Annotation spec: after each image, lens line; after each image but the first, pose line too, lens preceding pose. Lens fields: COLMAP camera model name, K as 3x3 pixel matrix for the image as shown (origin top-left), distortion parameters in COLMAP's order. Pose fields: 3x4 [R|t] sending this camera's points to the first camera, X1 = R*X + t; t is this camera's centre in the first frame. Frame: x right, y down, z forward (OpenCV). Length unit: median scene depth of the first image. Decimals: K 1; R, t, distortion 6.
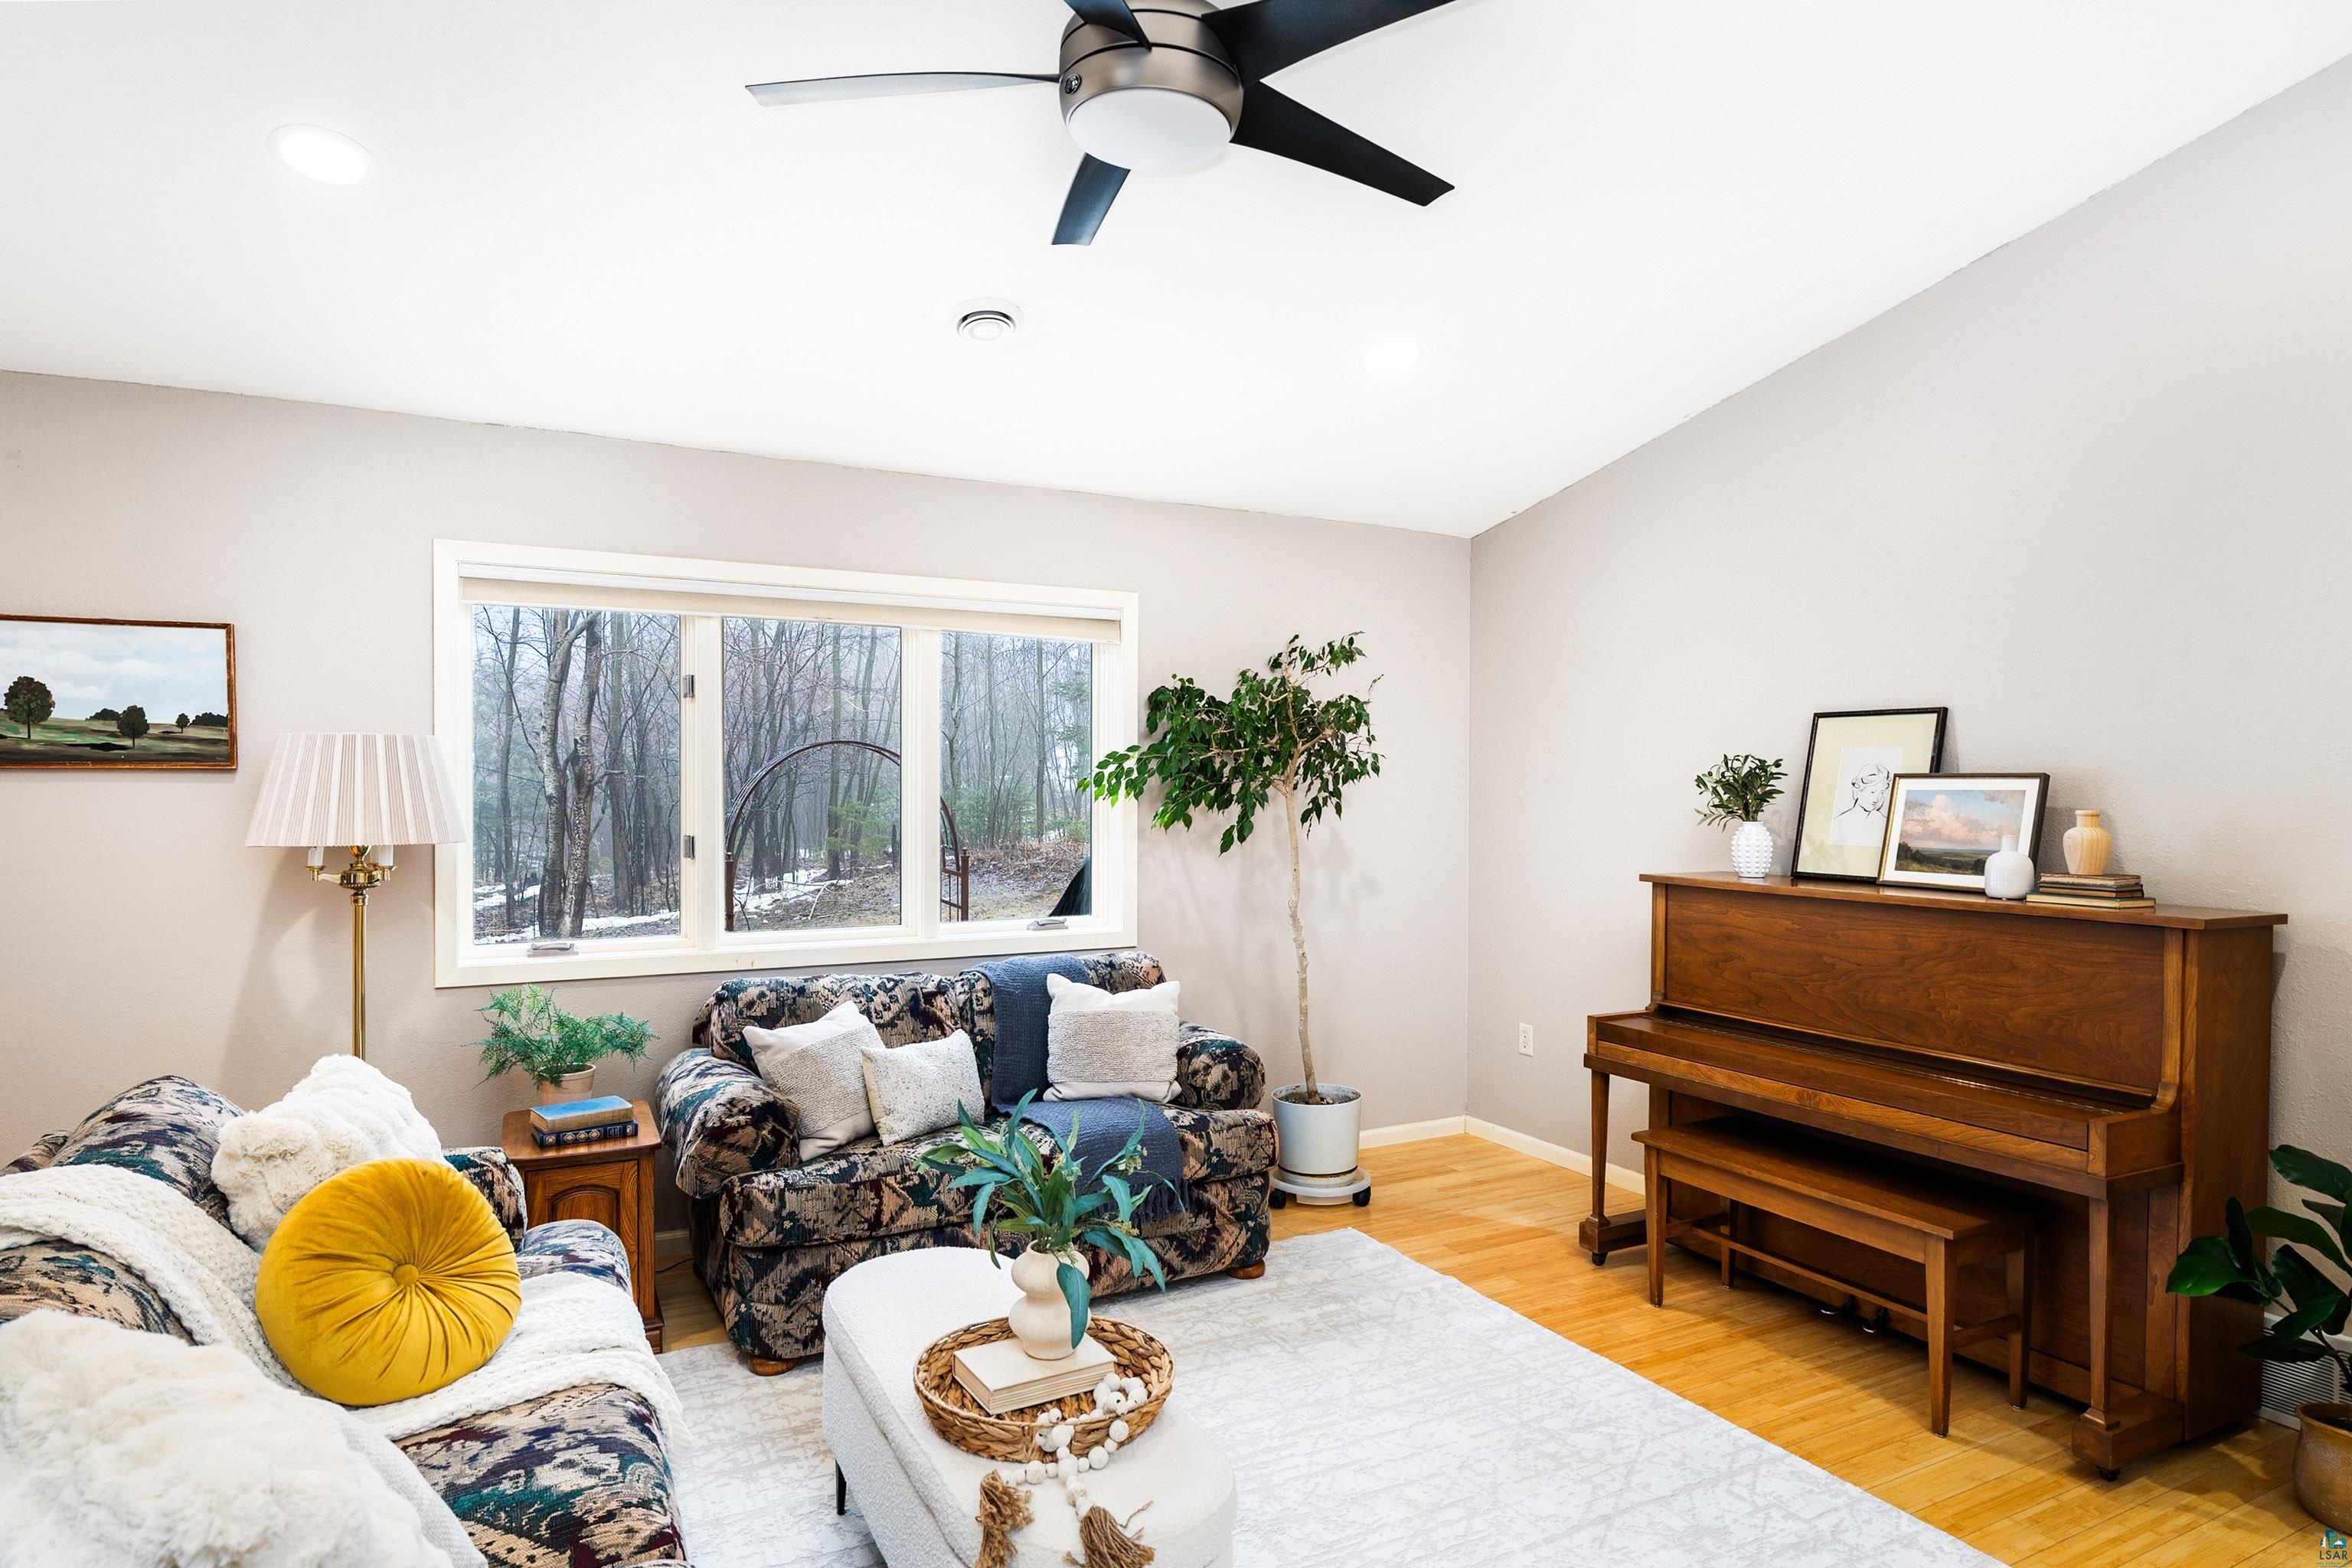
lens RADIAL K [[1330.2, 0, 1175.5], [0, 1330.2, 800.0], [0, 0, 1]] dist [-0.009581, 0.003181]
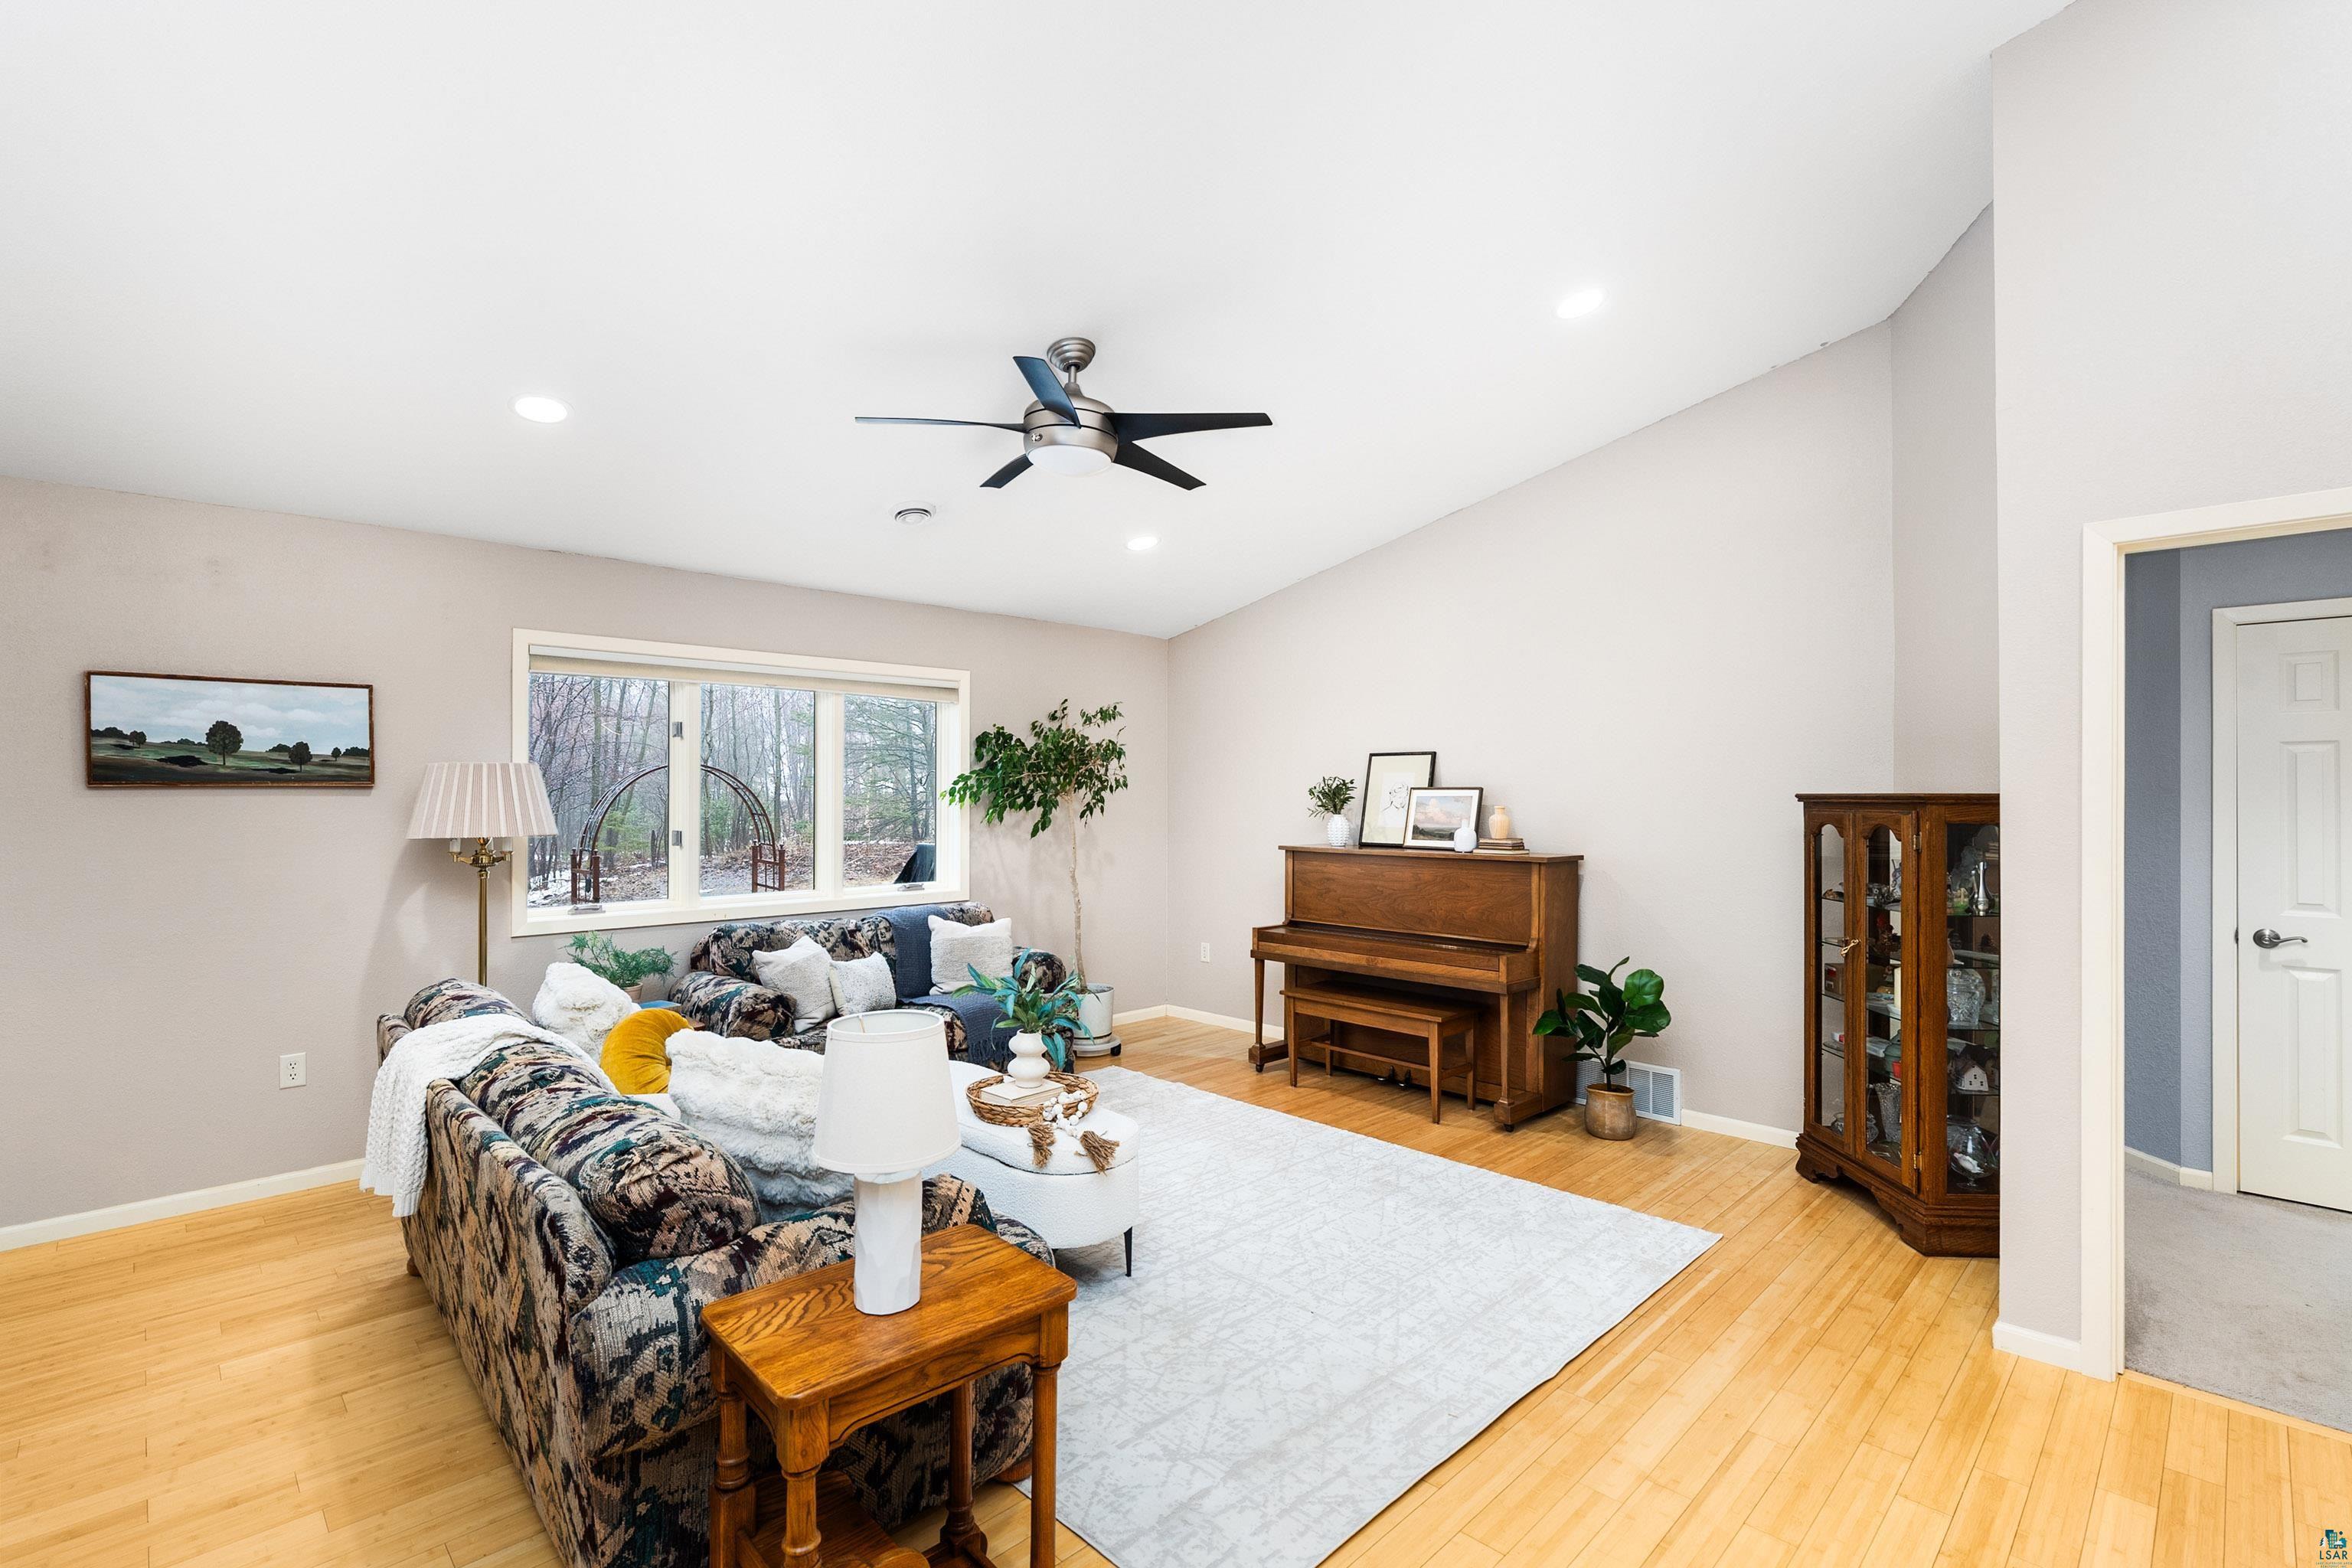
lens RADIAL K [[1078.2, 0, 1184.9], [0, 1078.2, 799.4], [0, 0, 1]] dist [-0.004419, 0.001207]
pose [[0.956025, -0.005039, 0.293242, -0.198235], [0.007334, 0.999950, -0.006727, 0.004690], [-0.293193, 0.008582, 0.956015, -0.341641]]
